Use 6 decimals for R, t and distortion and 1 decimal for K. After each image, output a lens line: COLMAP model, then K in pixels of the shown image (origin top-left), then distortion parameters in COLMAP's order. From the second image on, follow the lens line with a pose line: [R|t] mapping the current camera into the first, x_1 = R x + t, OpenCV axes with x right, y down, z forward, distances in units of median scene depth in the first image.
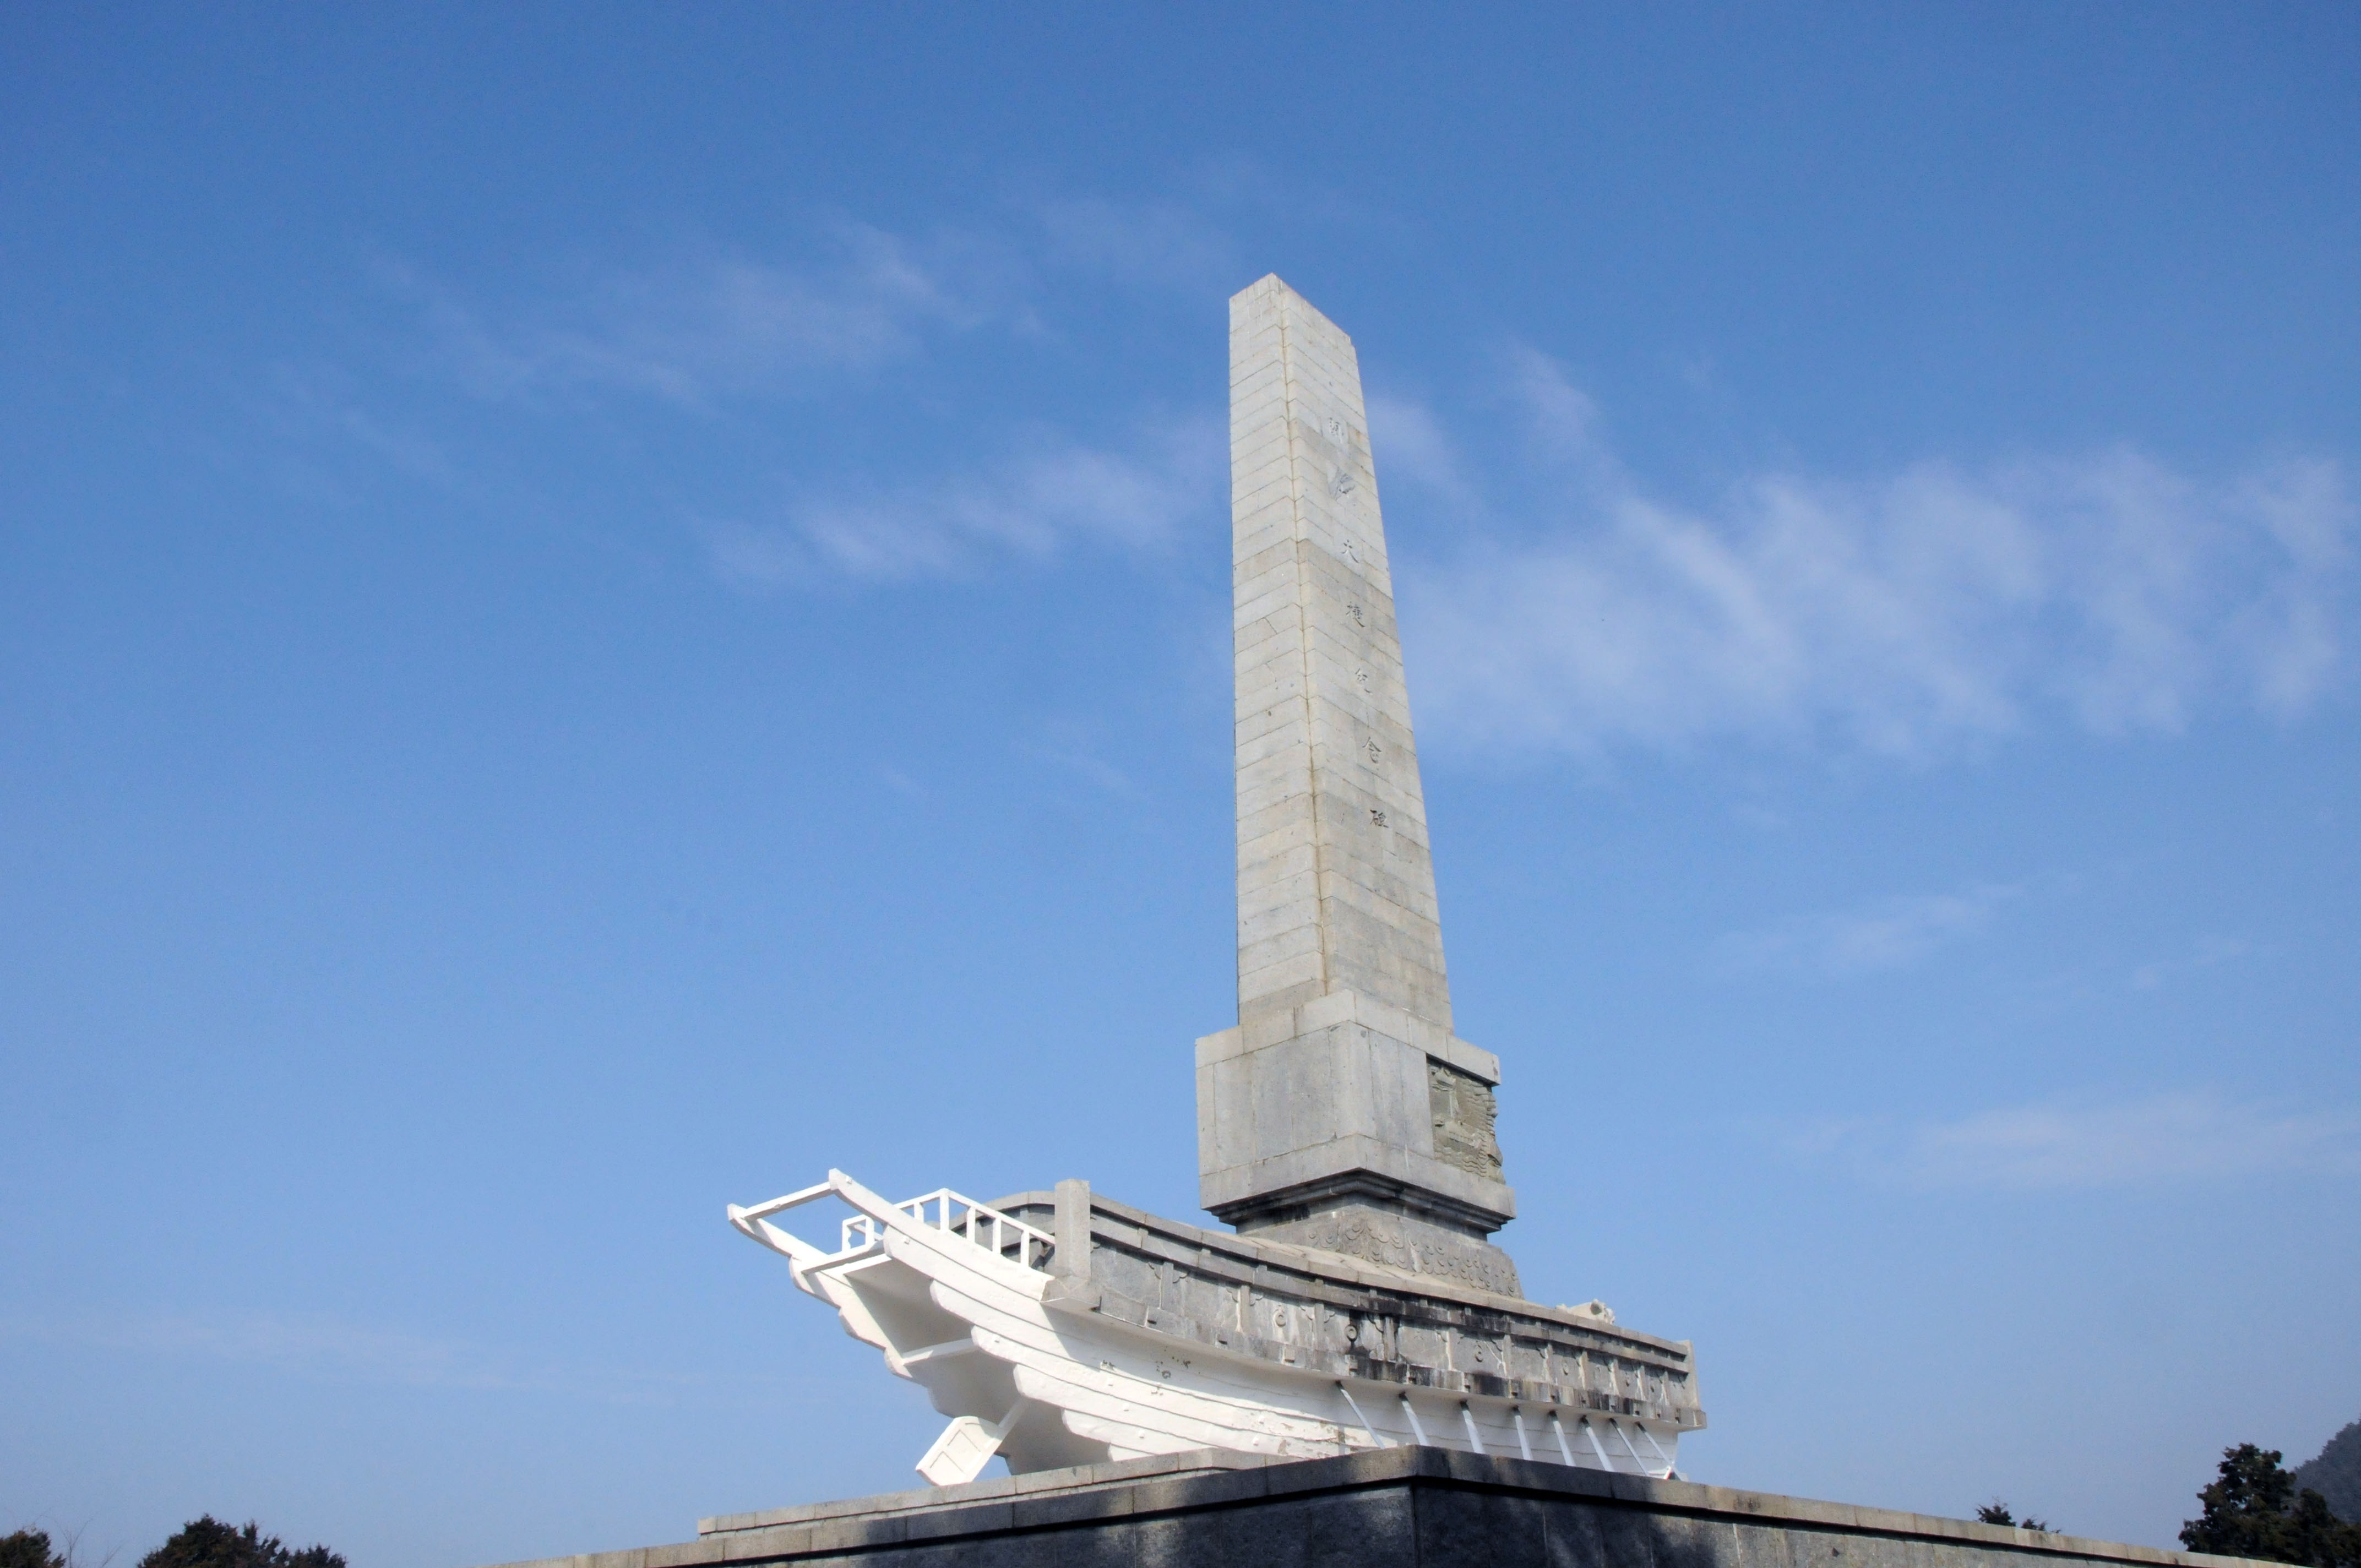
lens RADIAL K [[1944.4, 0, 1138.5], [0, 1944.4, 873.6], [0, 0, 1]] dist [-0.168701, 0.129197]
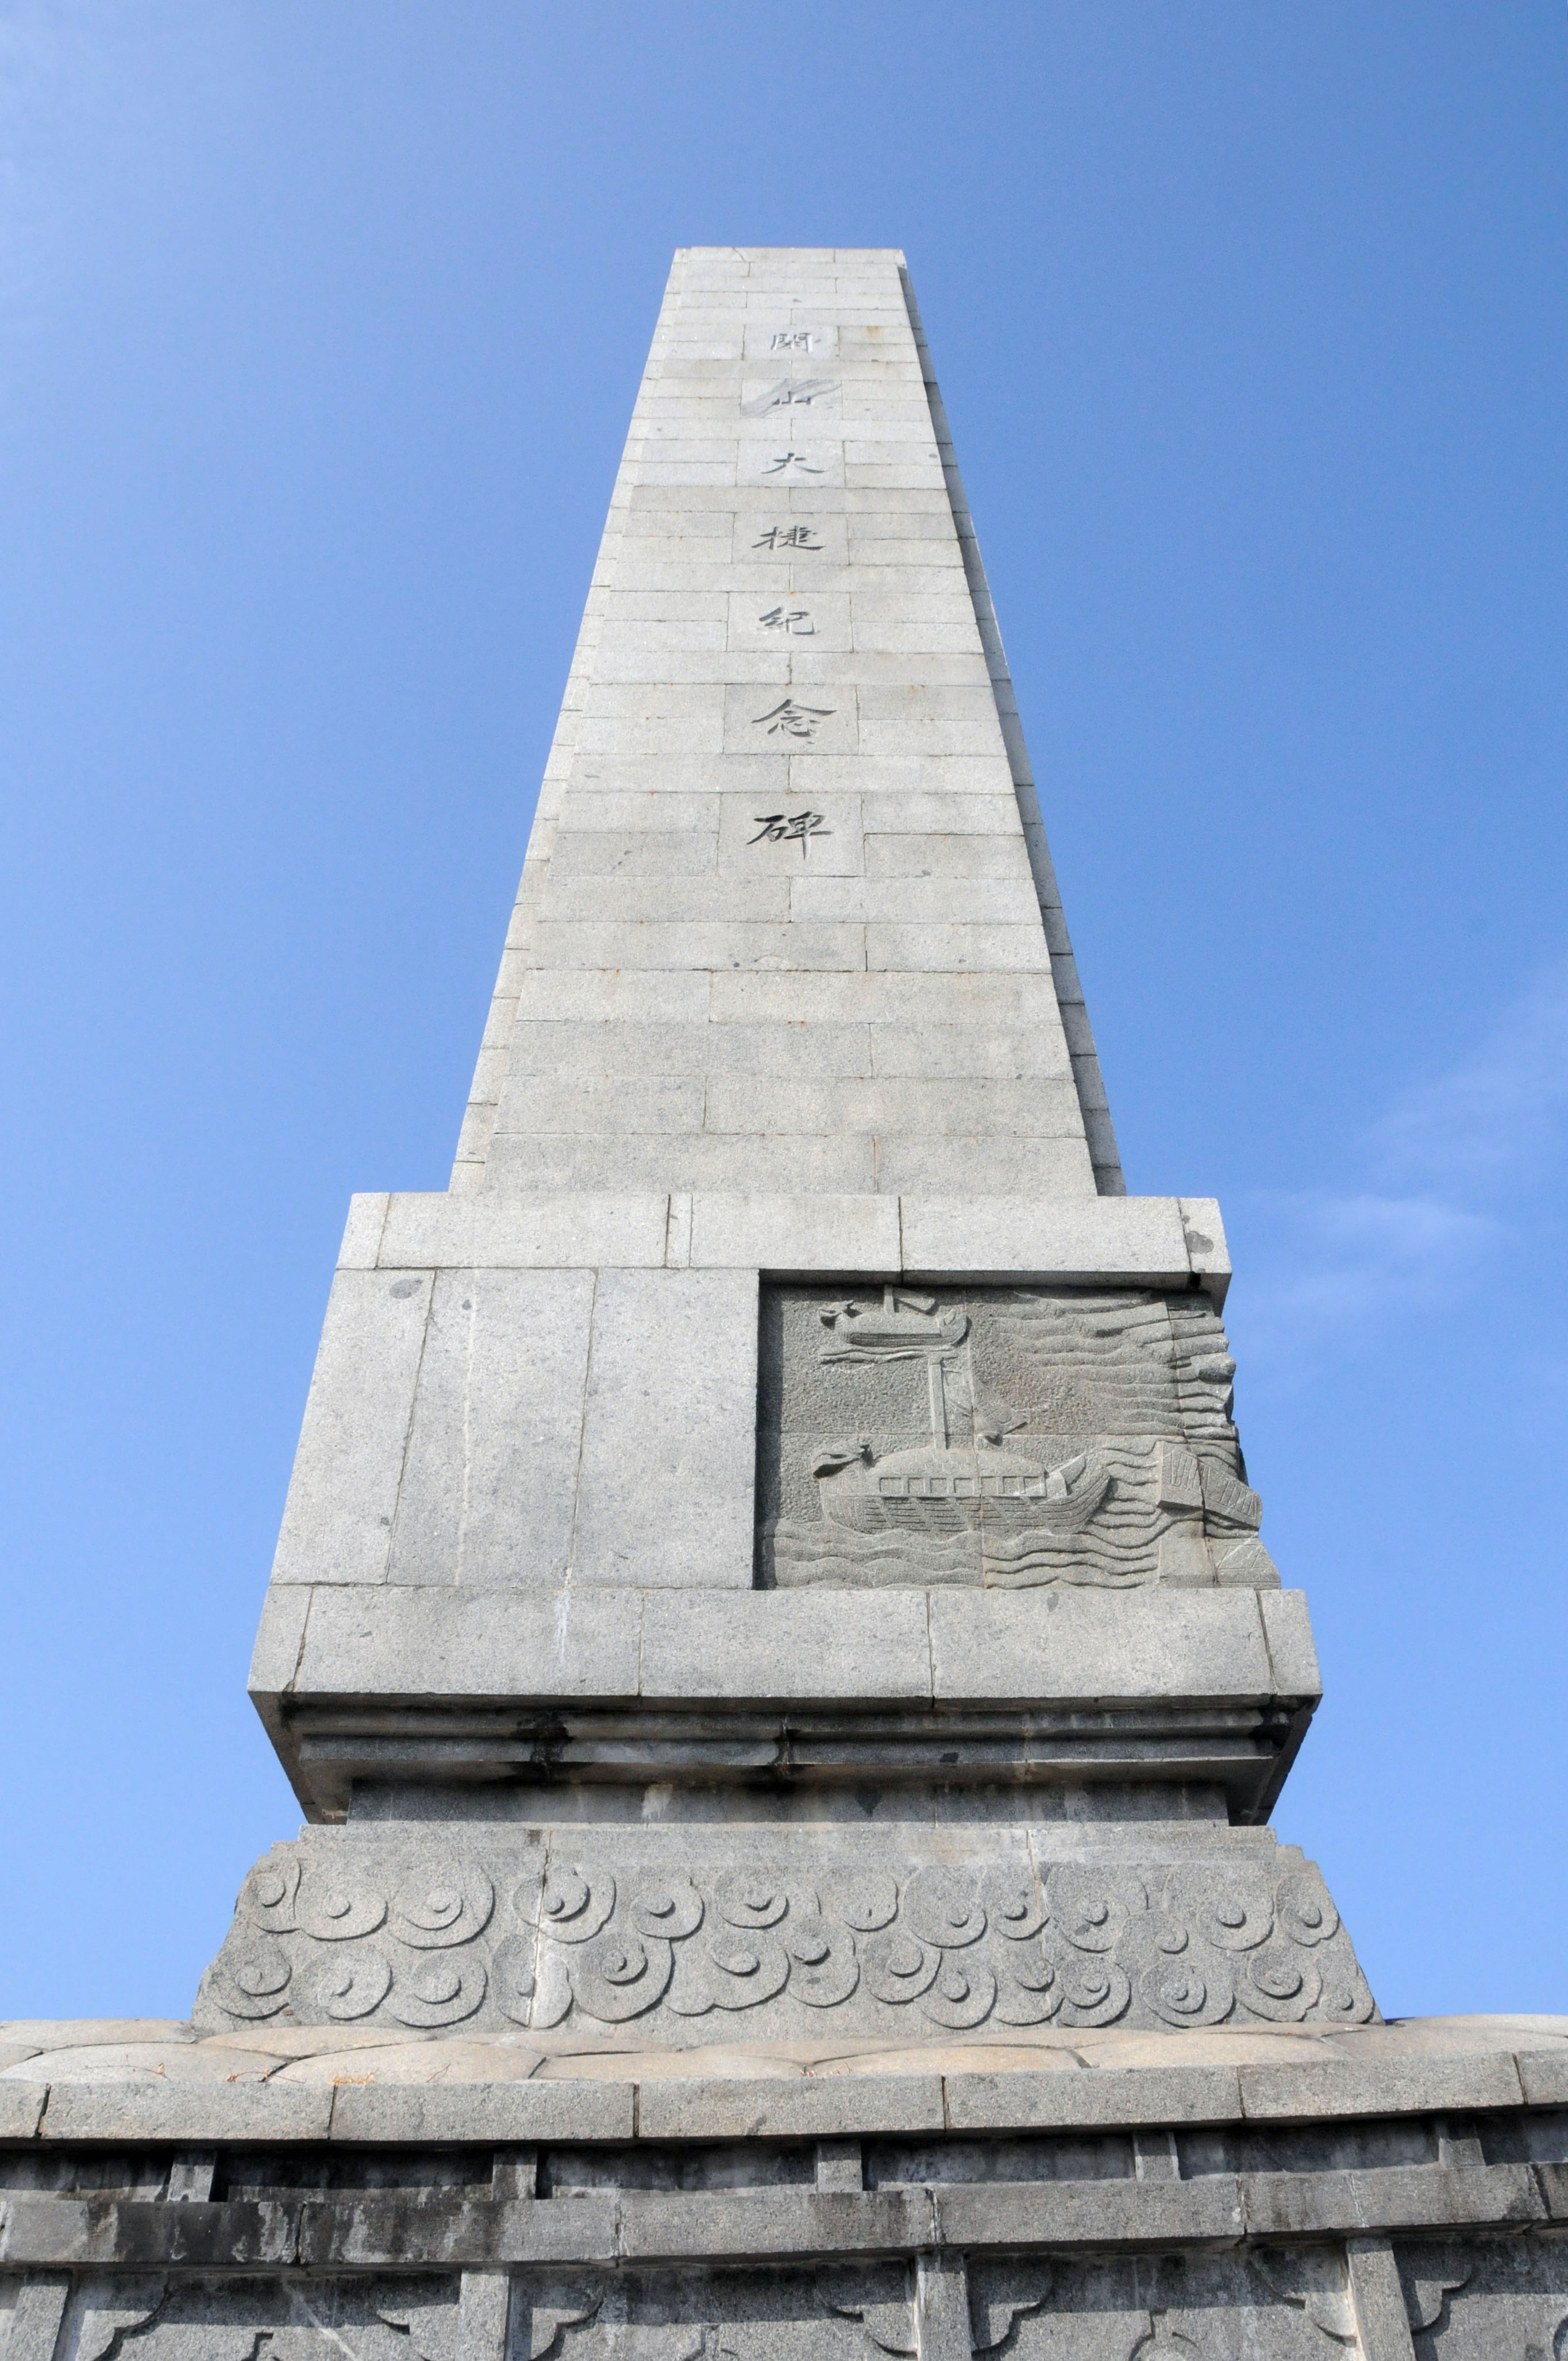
lens RADIAL K [[1944.4, 0, 784.0], [0, 1944.4, 1180.5], [0, 0, 1]] dist [-0.168701, 0.129197]
pose [[0.661291, -0.494748, -0.563843, 0.338753], [0.296423, 0.862836, -0.409448, 0.211878], [0.689077, 0.103629, 0.717240, 0.801951]]
